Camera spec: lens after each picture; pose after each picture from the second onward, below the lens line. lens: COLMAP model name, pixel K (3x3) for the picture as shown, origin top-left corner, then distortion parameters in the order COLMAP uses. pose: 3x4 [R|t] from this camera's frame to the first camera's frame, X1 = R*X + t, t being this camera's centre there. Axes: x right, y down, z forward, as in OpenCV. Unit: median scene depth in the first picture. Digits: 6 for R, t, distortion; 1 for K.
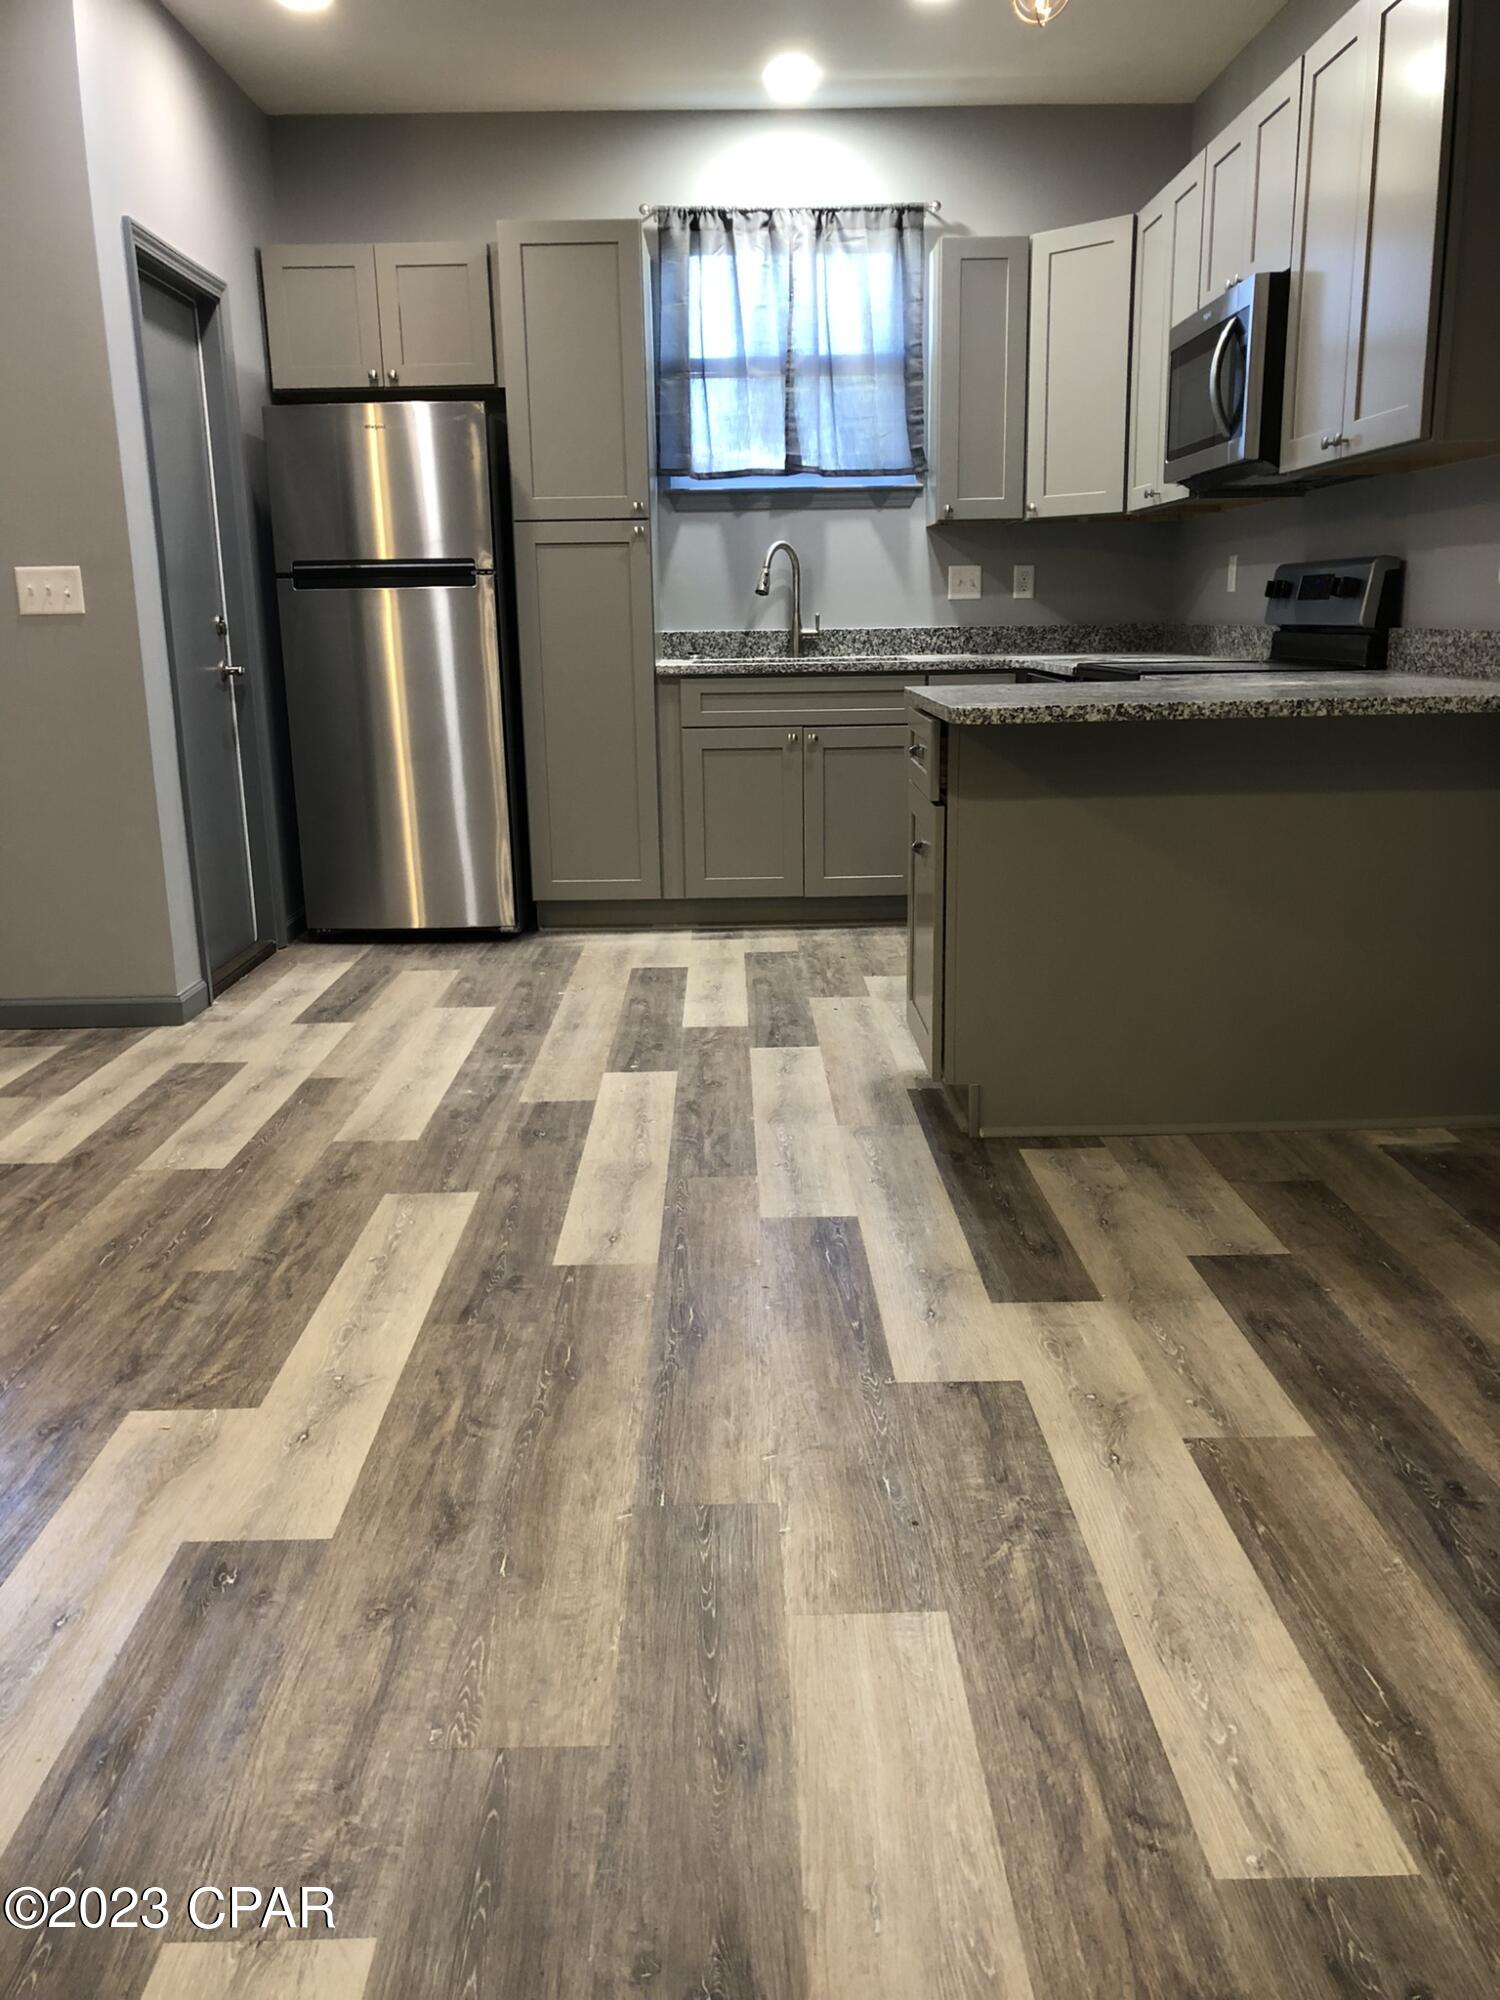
lens RADIAL K [[1618.9, 0, 738.4], [0, 1618.9, 1003.9], [0, 0, 1]] dist [0.038108, -0.033022]
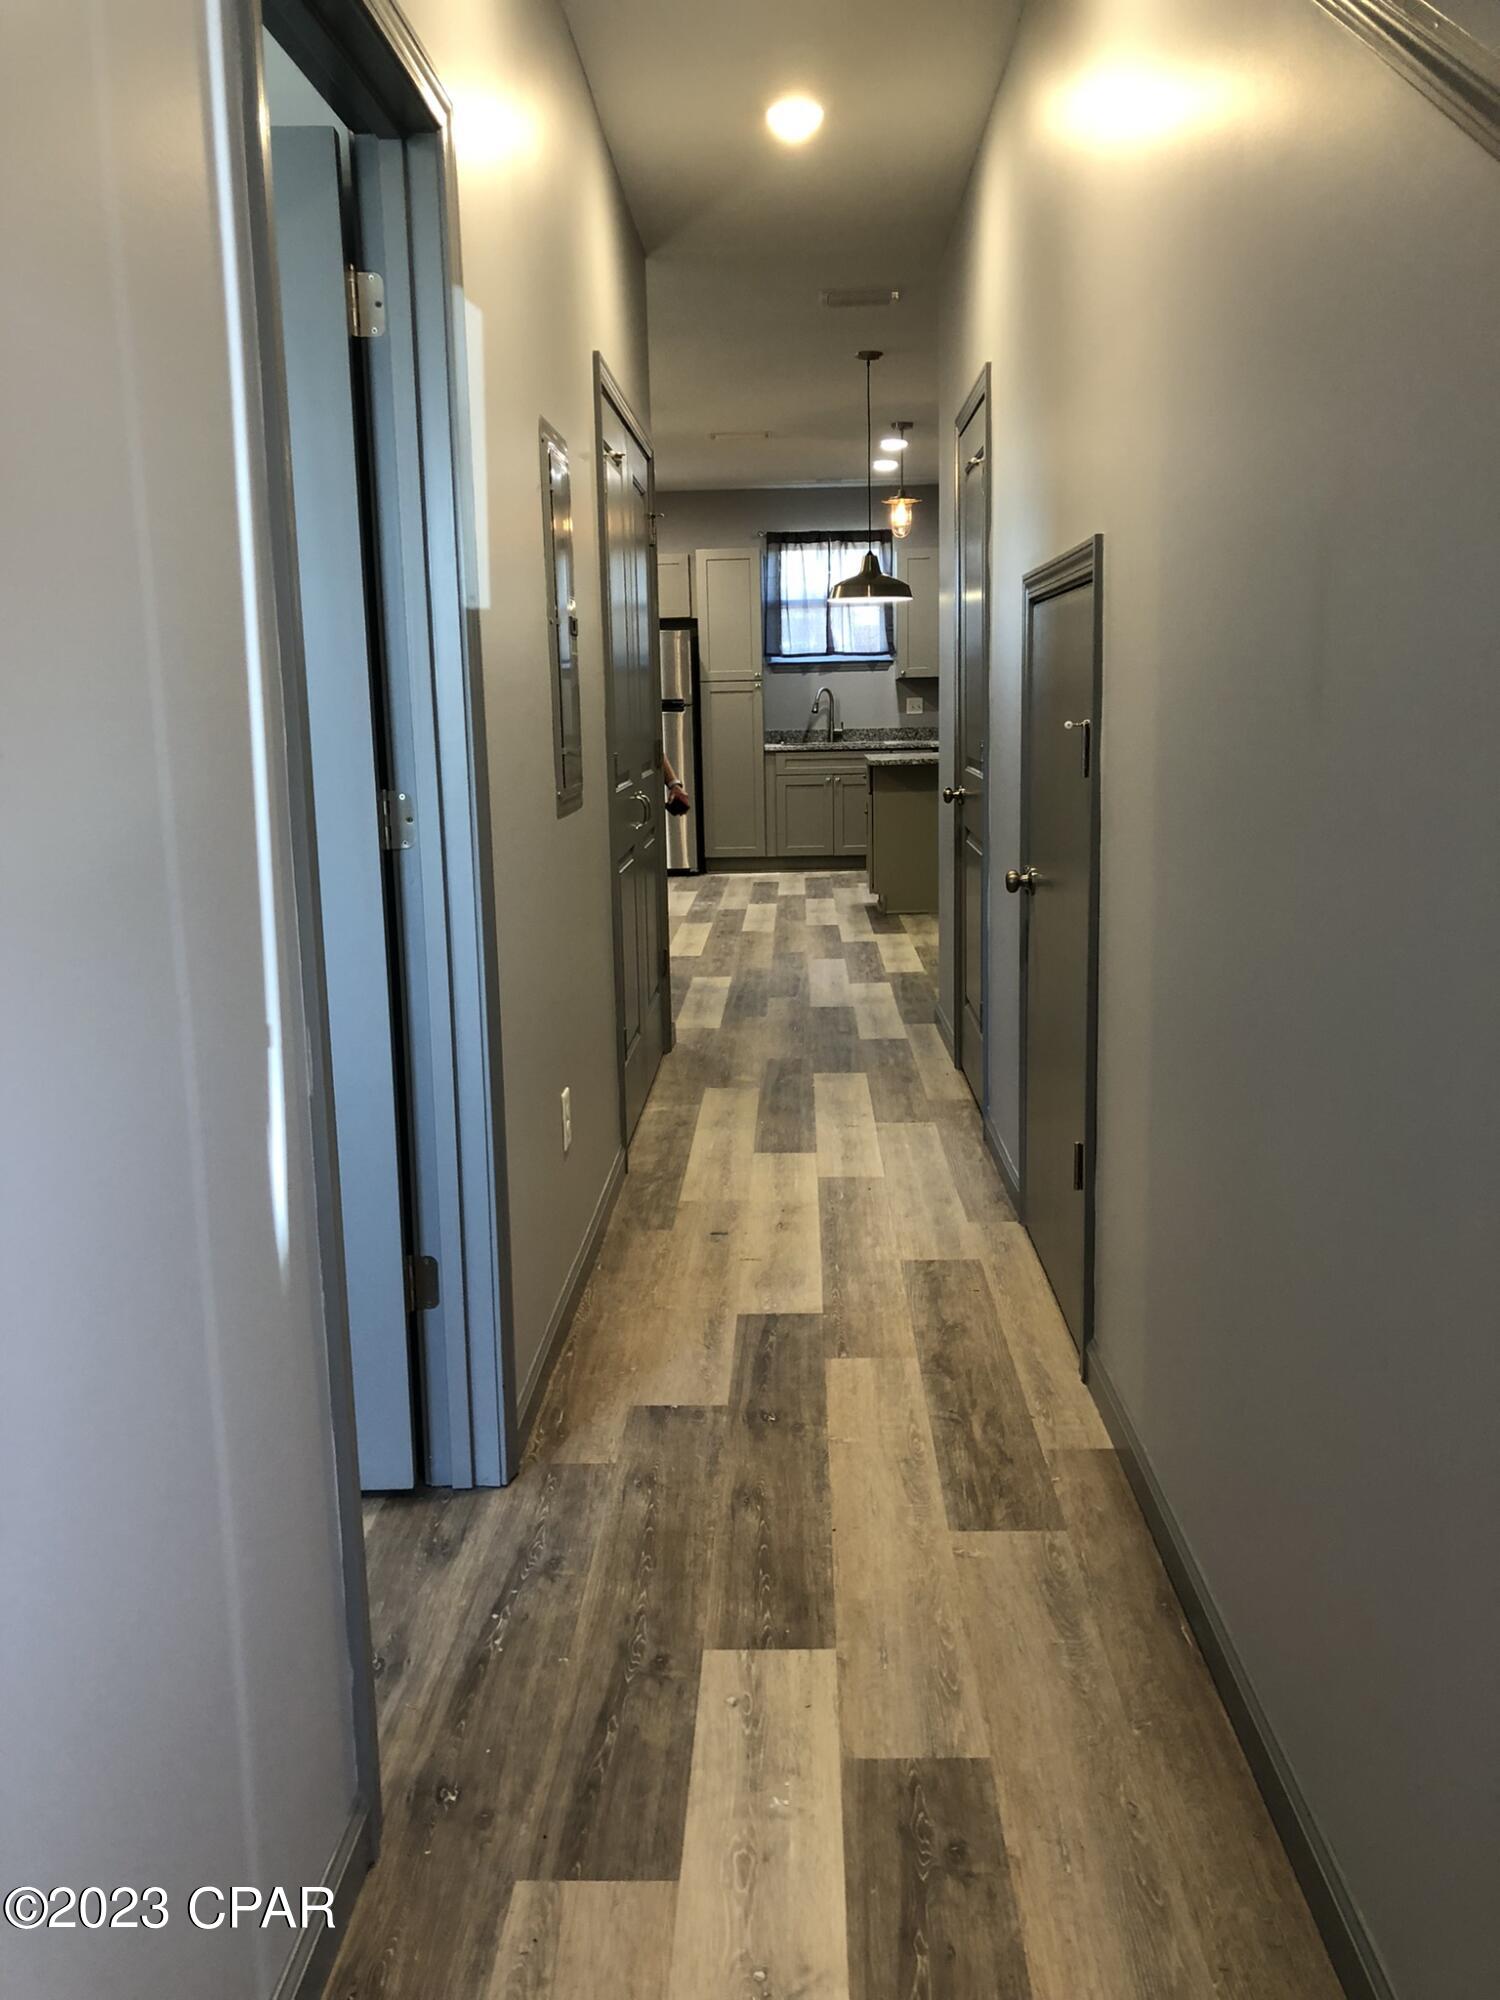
lens RADIAL K [[1618.9, 0, 745.9], [0, 1618.9, 1010.9], [0, 0, 1]] dist [0.038108, -0.033022]
pose [[0.999158, 0.004175, -0.040823, 0.012477], [-0.005951, 0.999037, -0.043481, 0.219538], [0.040603, 0.043687, 0.998220, -1.055710]]
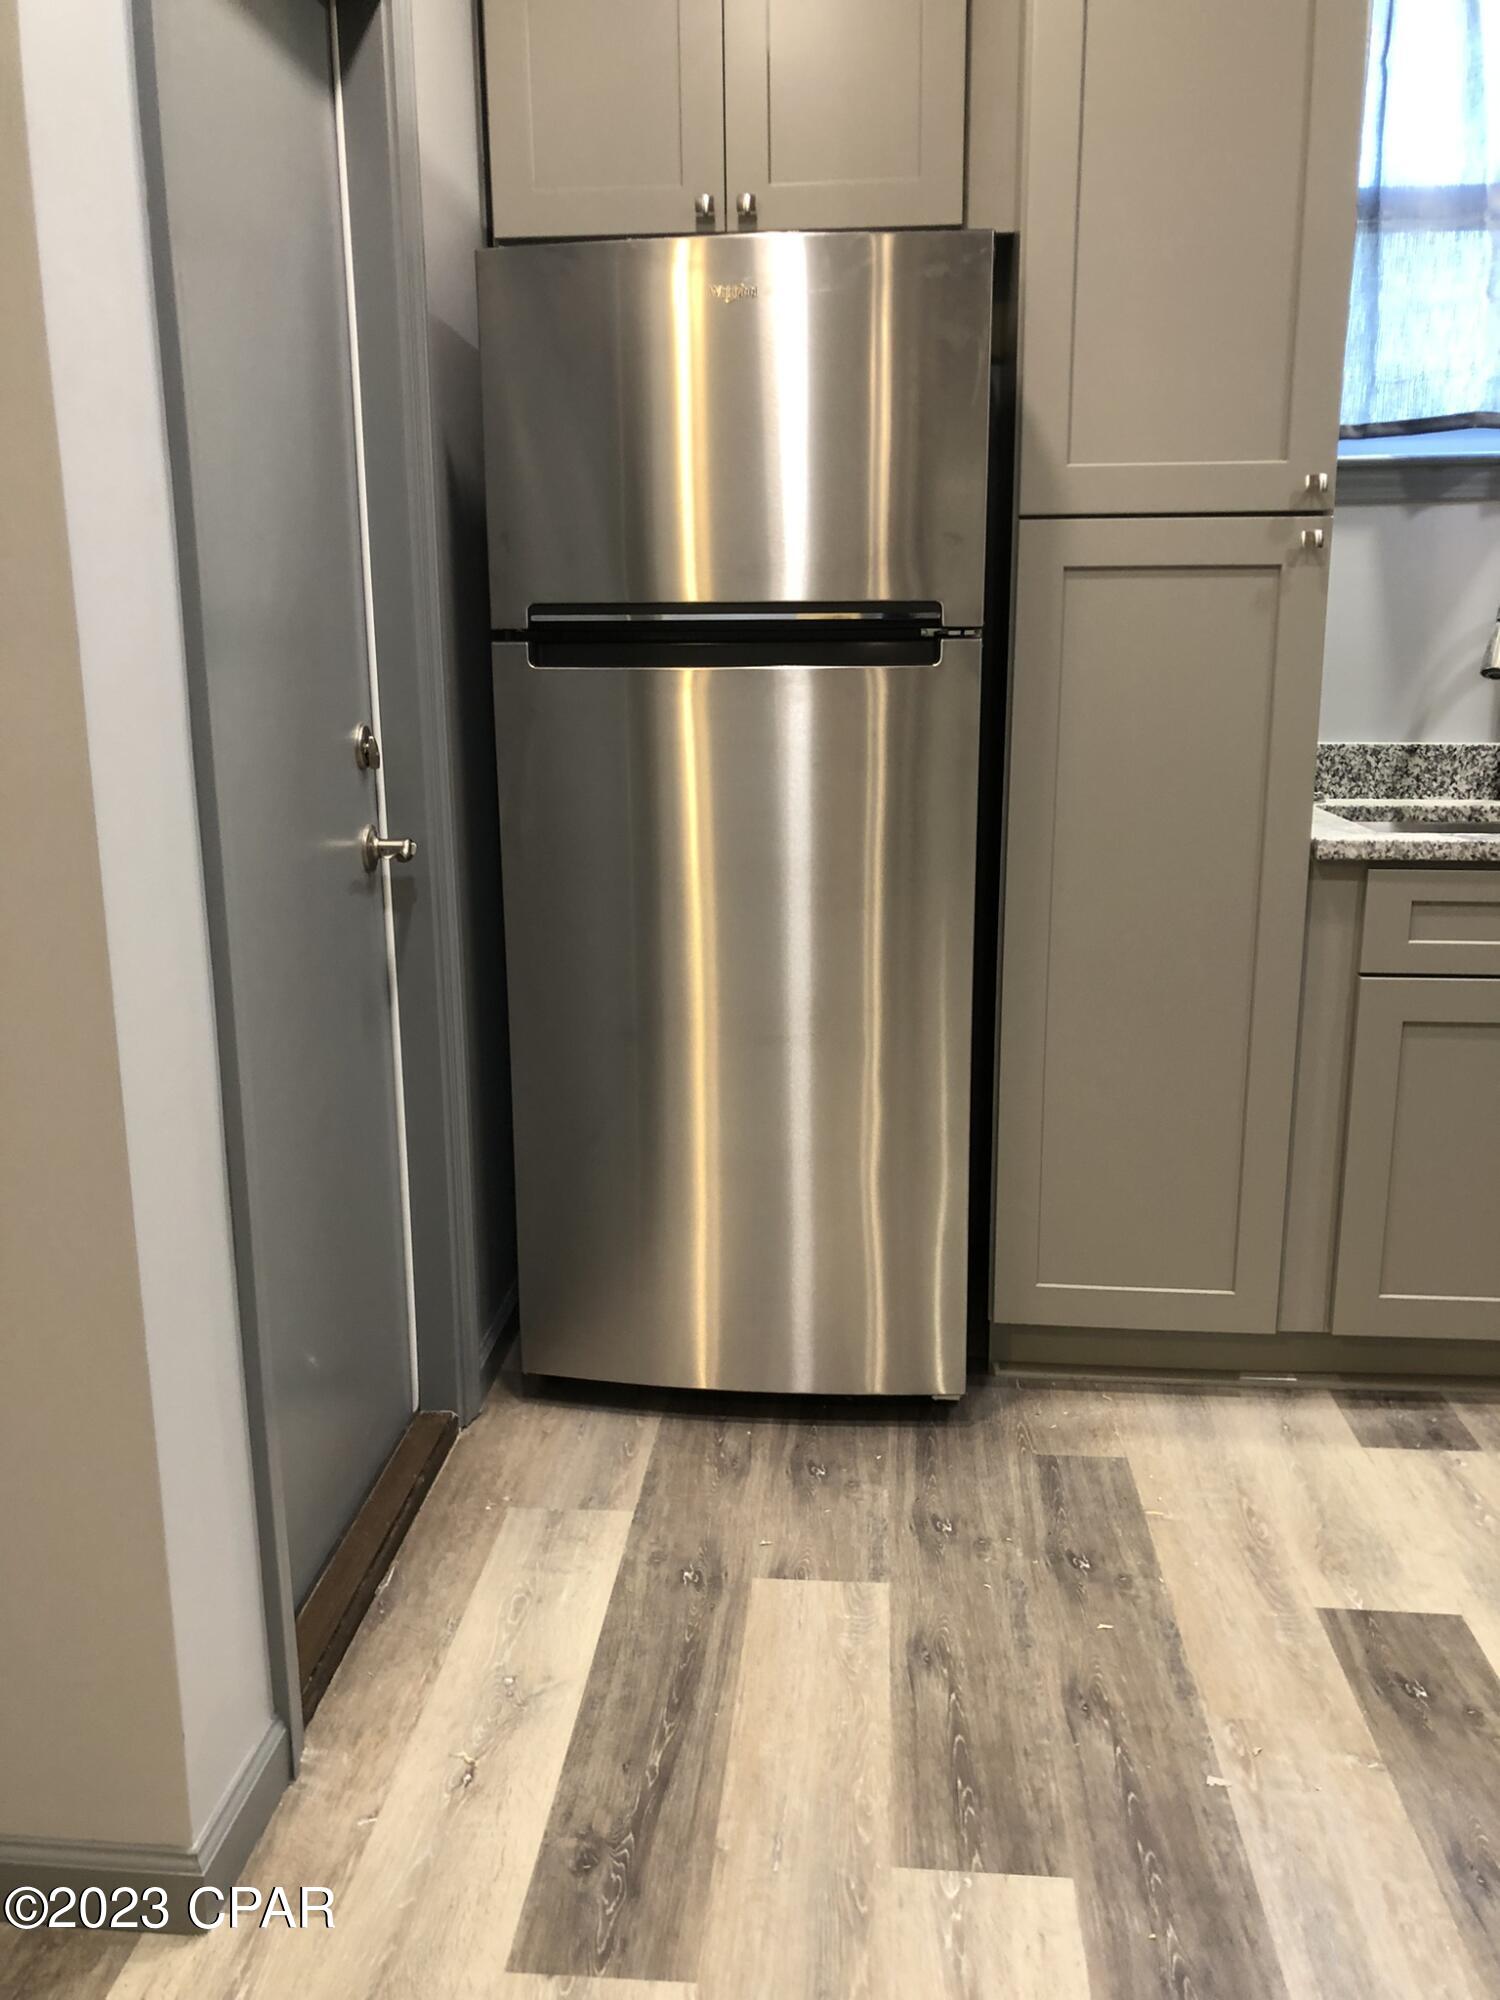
lens RADIAL K [[1618.9, 0, 762.5], [0, 1618.9, 1013.5], [0, 0, 1]] dist [0.038108, -0.033022]
pose [[0.996313, 0.029173, -0.080684, -0.154184], [-0.029961, 0.999514, -0.008566, -0.142532], [0.080395, 0.010952, 0.996703, 0.507396]]
